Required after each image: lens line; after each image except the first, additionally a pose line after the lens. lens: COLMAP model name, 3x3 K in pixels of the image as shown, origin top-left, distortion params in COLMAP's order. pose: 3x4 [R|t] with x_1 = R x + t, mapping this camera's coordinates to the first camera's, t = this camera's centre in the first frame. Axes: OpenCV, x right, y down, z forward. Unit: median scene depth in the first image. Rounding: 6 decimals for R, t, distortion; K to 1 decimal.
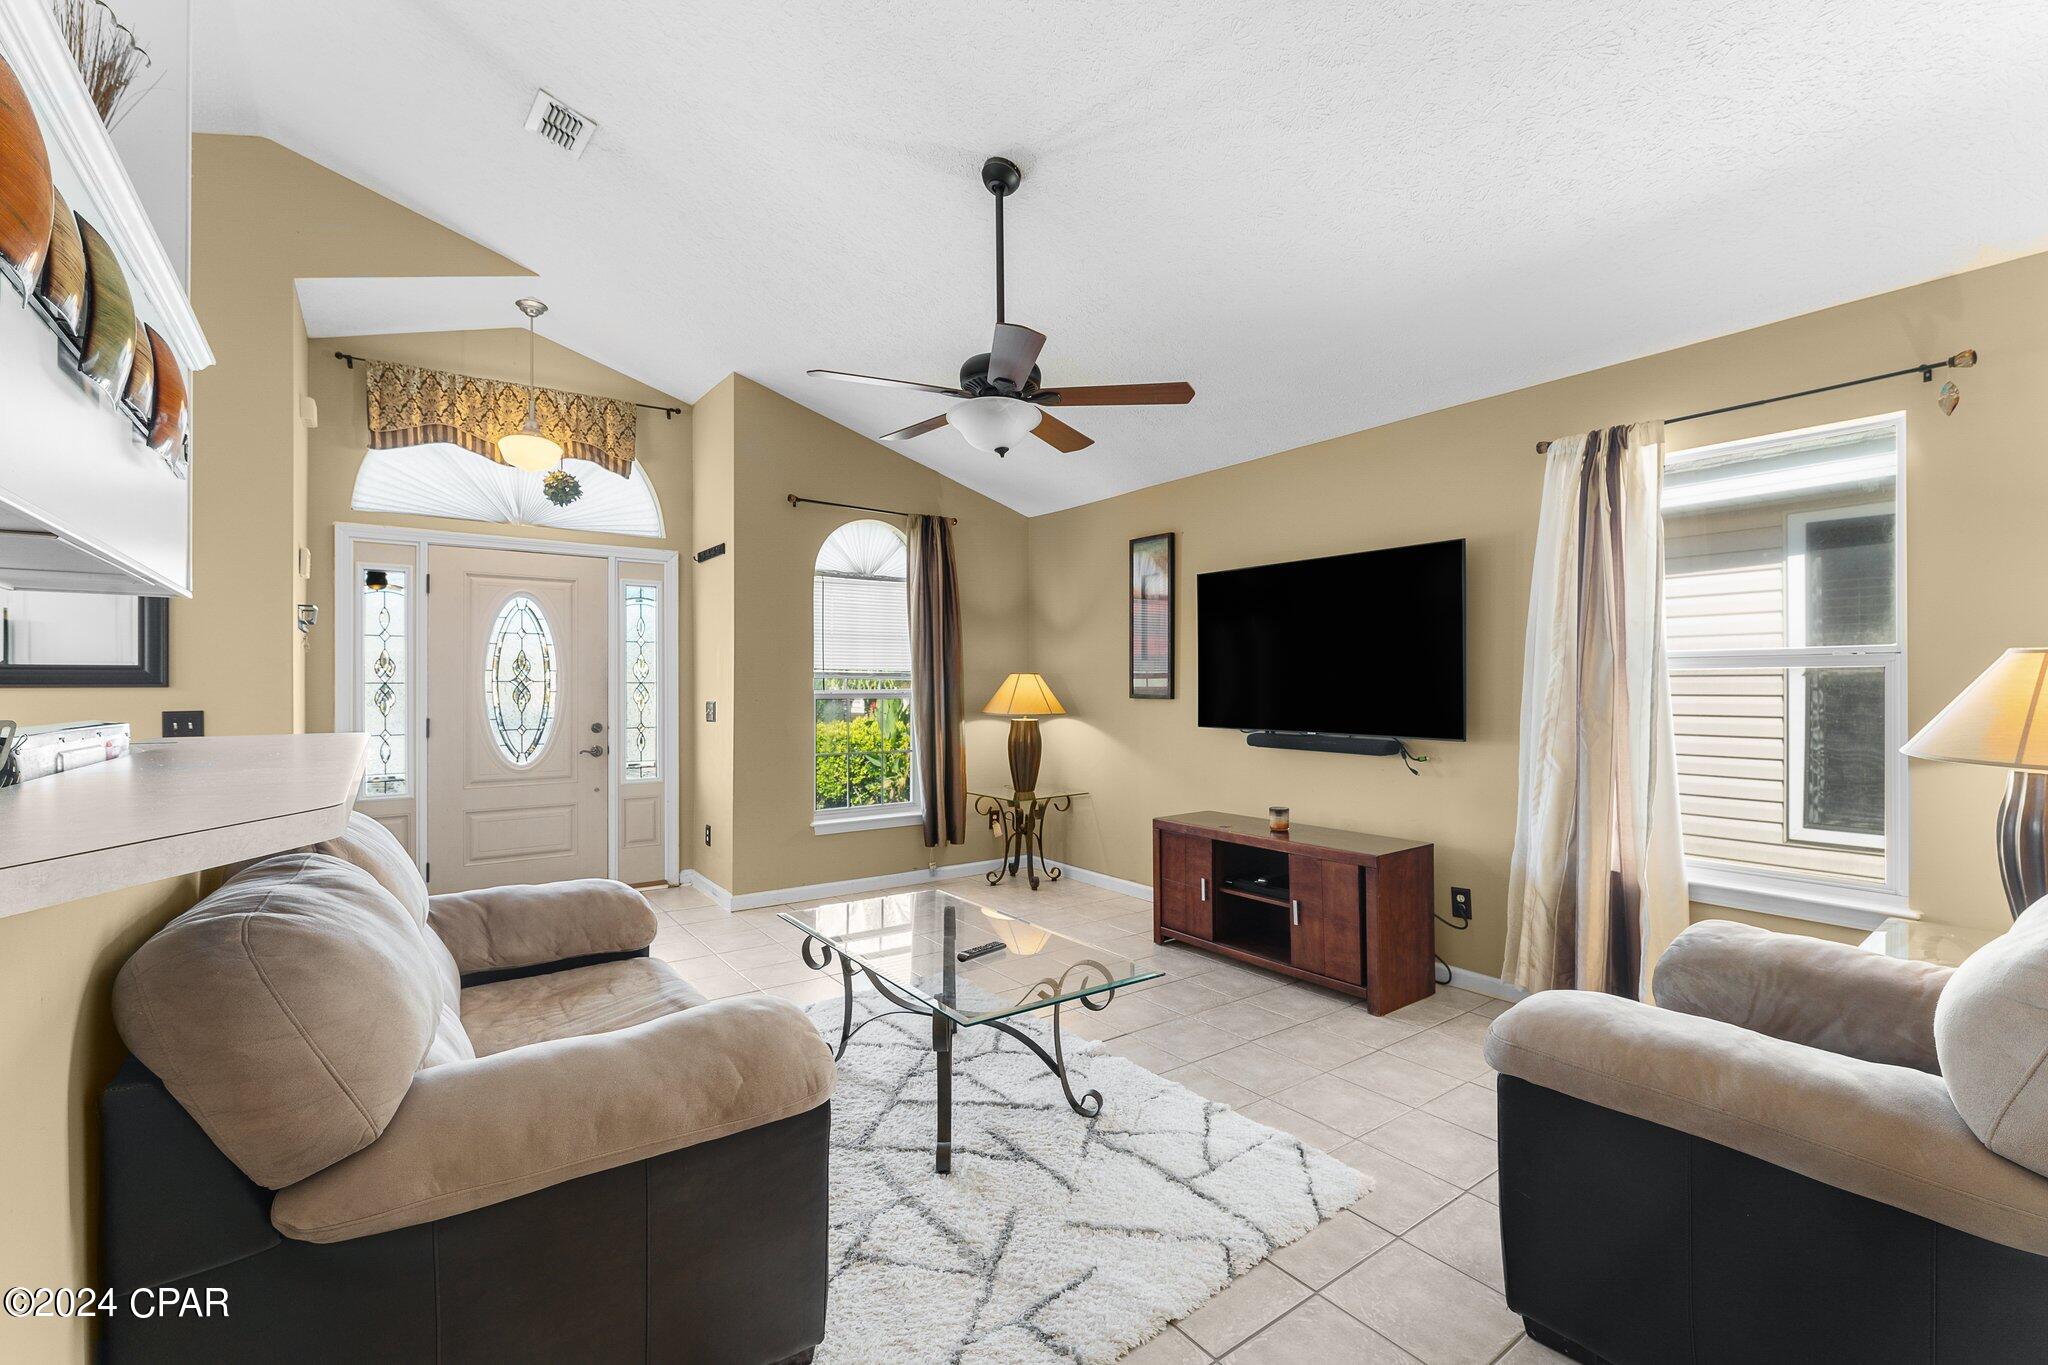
lens RADIAL K [[870.7, 0, 1042.6], [0, 870.7, 693.8], [0, 0, 1]] dist [0.003137, 0.000226]
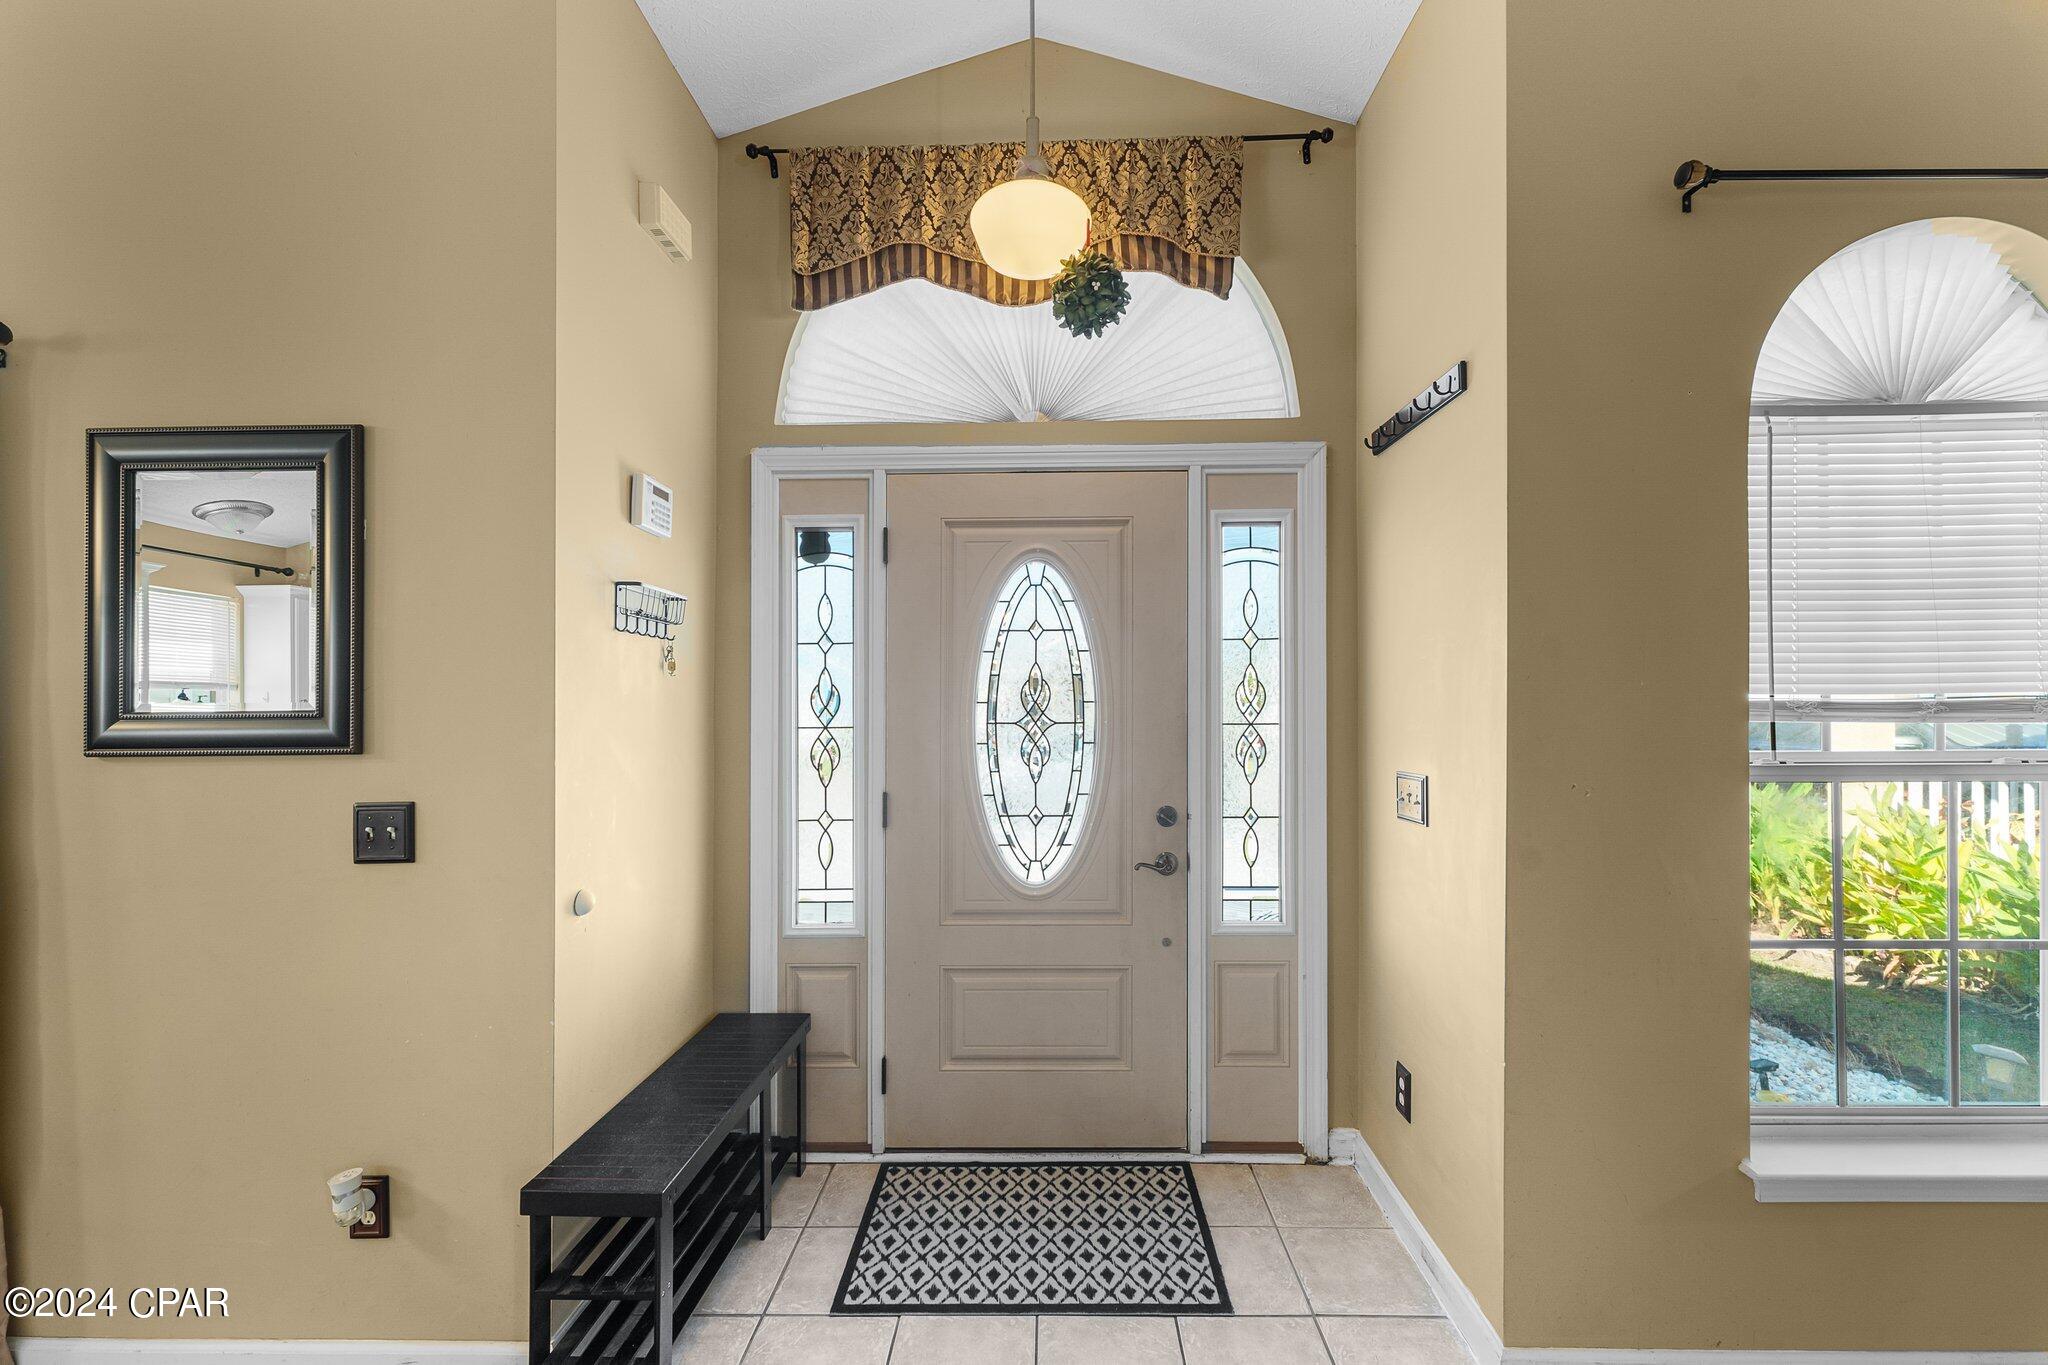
lens RADIAL K [[826.3, 0, 1012.9], [0, 826.3, 691.0], [0, 0, 1]] dist [0.000853, -0.000437]
pose [[0.772419, -0.002594, -0.635107, -0.294165], [-0.002283, 0.999974, -0.006862, -0.029730], [0.635109, 0.006750, 0.772393, 0.609012]]
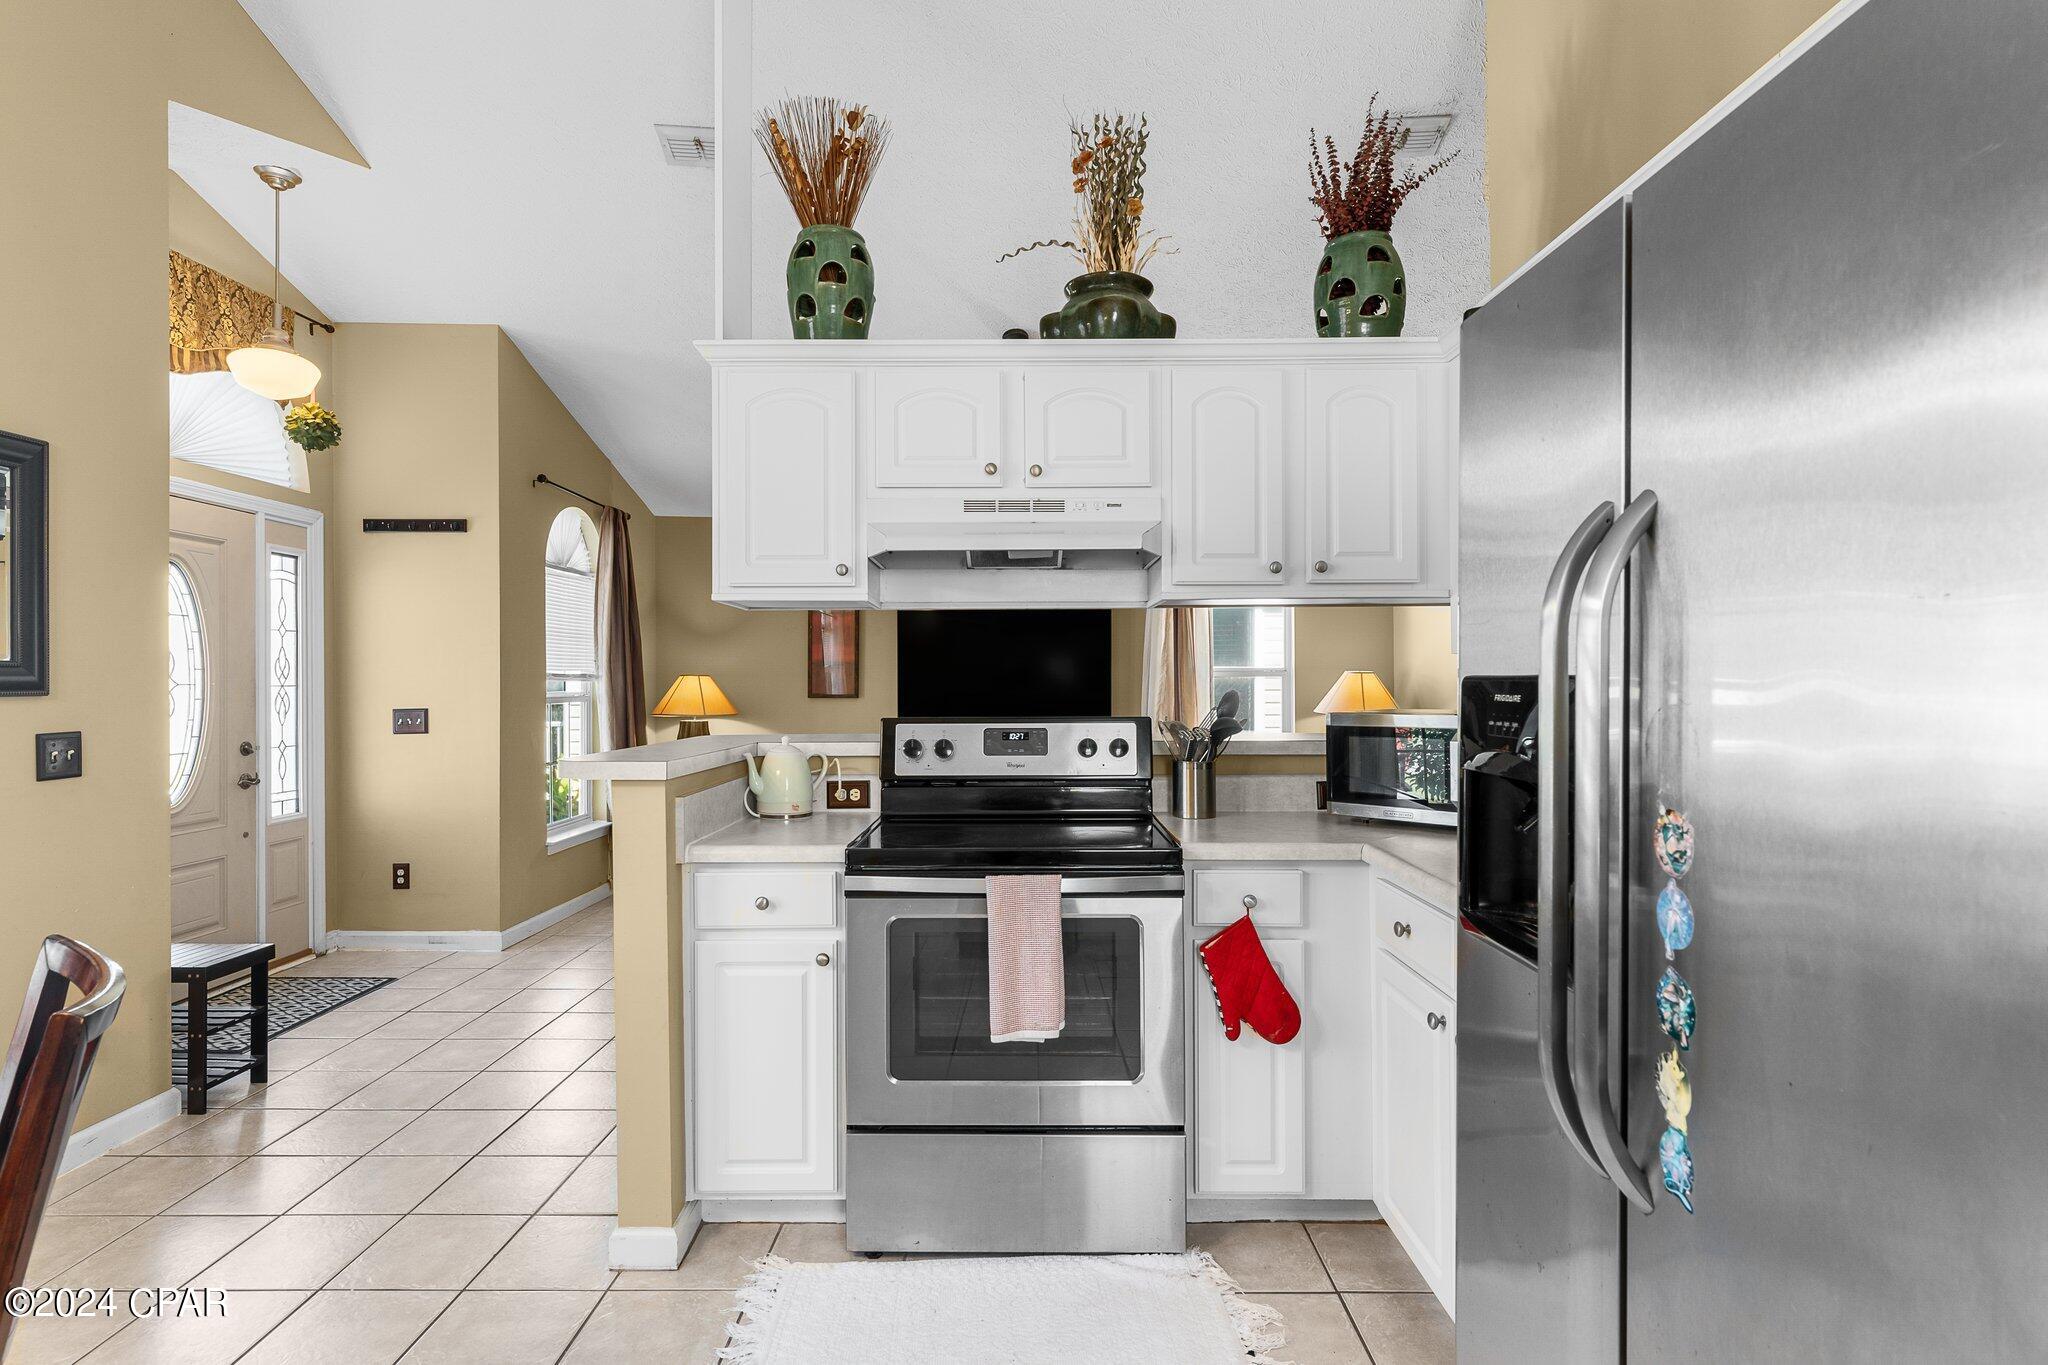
lens RADIAL K [[961.2, 0, 1029.3], [0, 961.2, 696.1], [0, 0, 1]] dist [0.002178, 0.000262]
pose [[0.610310, -0.008798, 0.792114, -0.780129], [0.004738, 0.999961, 0.007456, -0.007703], [-0.792149, -0.000798, 0.610327, 0.000950]]
